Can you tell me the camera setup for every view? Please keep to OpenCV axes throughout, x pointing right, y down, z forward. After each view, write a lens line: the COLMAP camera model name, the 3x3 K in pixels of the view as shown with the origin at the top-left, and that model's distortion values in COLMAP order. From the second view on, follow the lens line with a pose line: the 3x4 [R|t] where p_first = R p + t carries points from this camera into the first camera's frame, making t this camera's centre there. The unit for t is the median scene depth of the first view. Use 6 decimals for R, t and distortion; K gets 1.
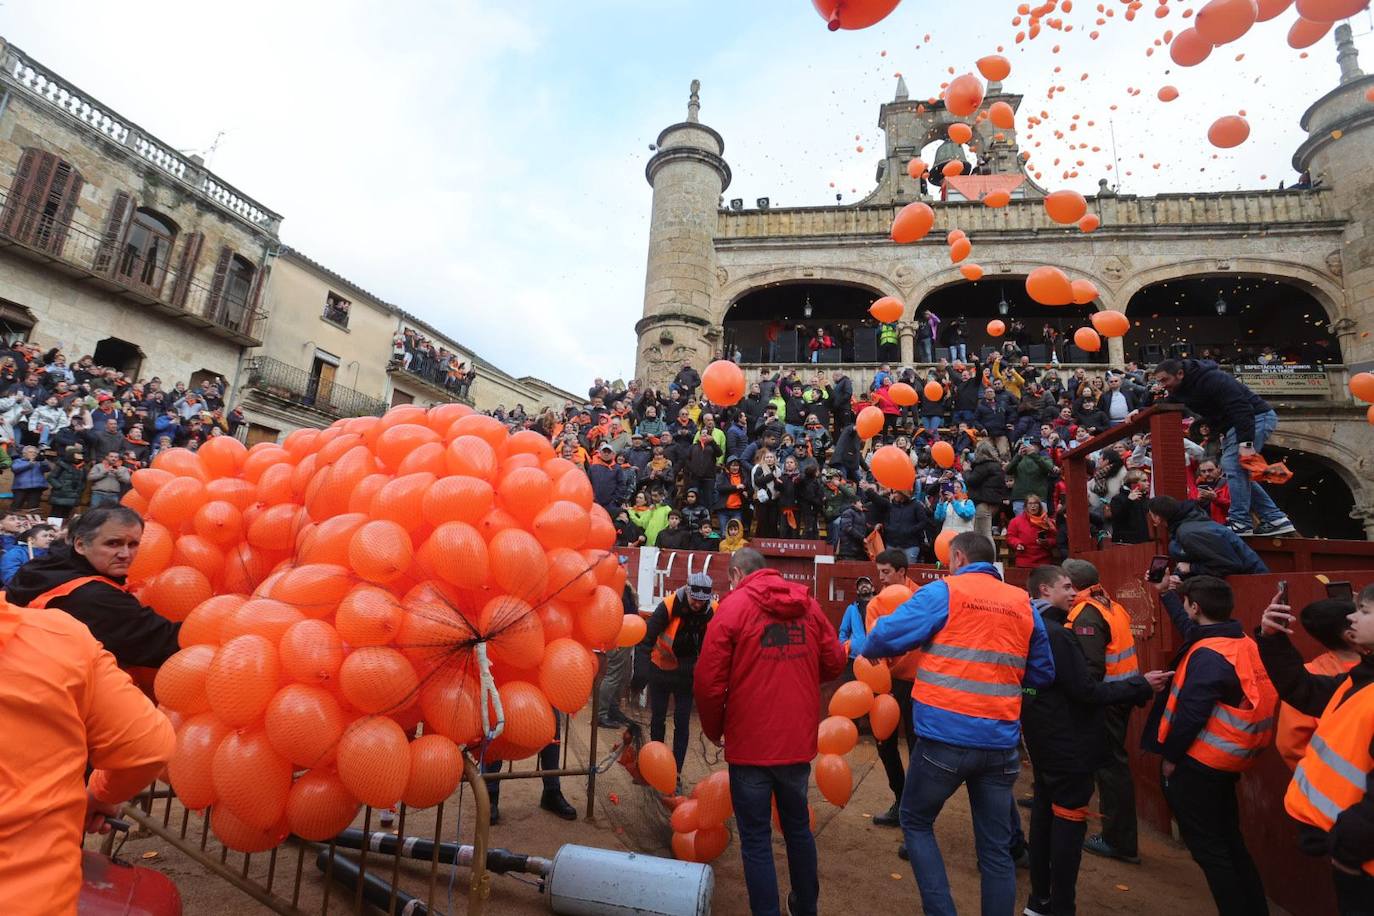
lens RADIAL K [[633.0, 0, 677.8], [0, 633.0, 451.6], [0, 0, 1]] dist [-0.069304, 0.029399]
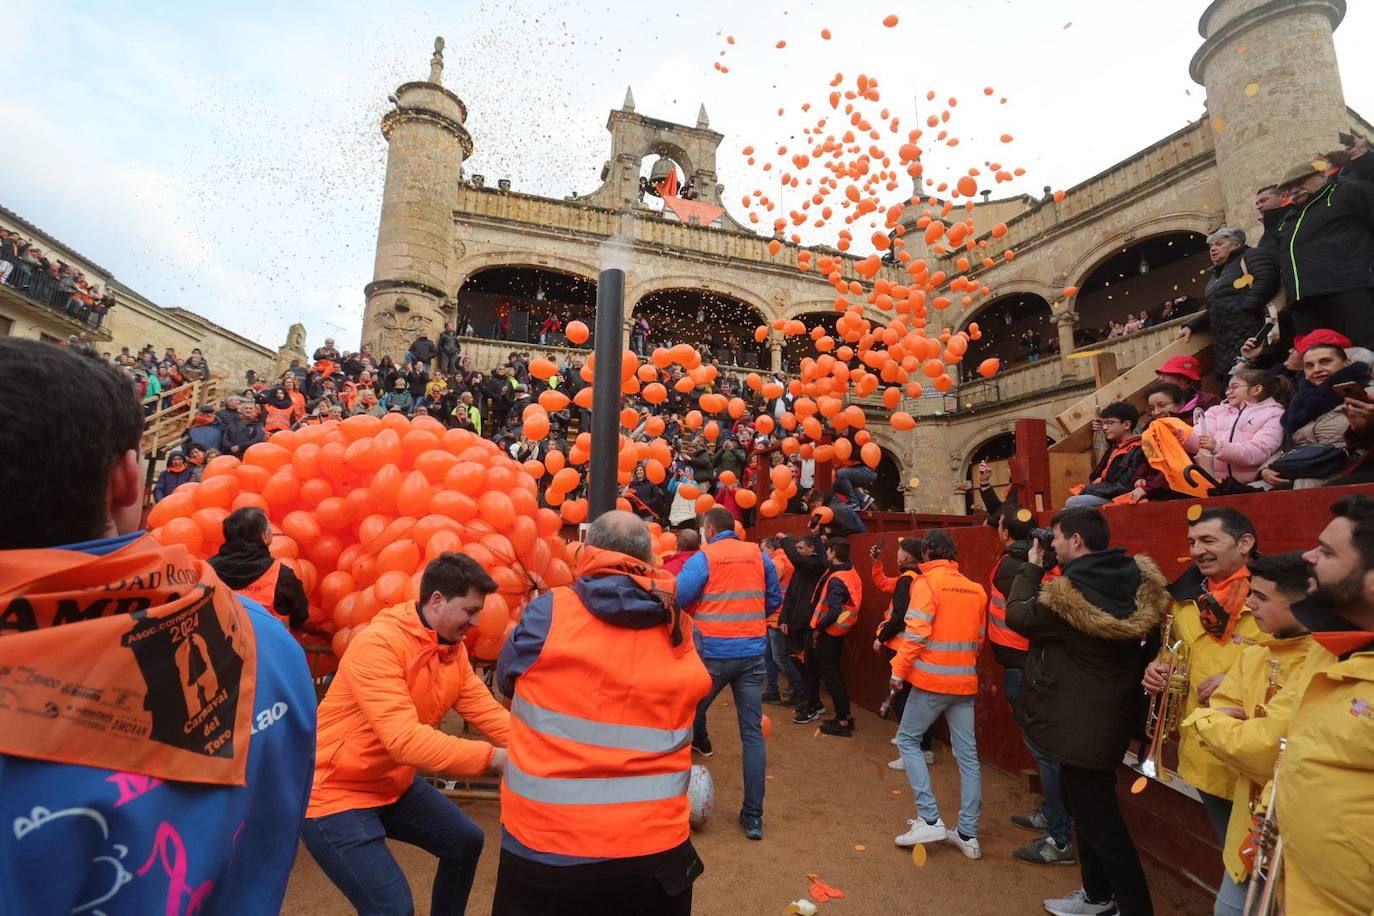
lens RADIAL K [[633.0, 0, 677.8], [0, 633.0, 451.6], [0, 0, 1]] dist [-0.069304, 0.029399]
pose [[0.876517, 0.032766, 0.480255, -0.094948], [-0.062731, 0.996948, 0.046472, -0.020824], [-0.477266, -0.070860, 0.875897, -0.078282]]
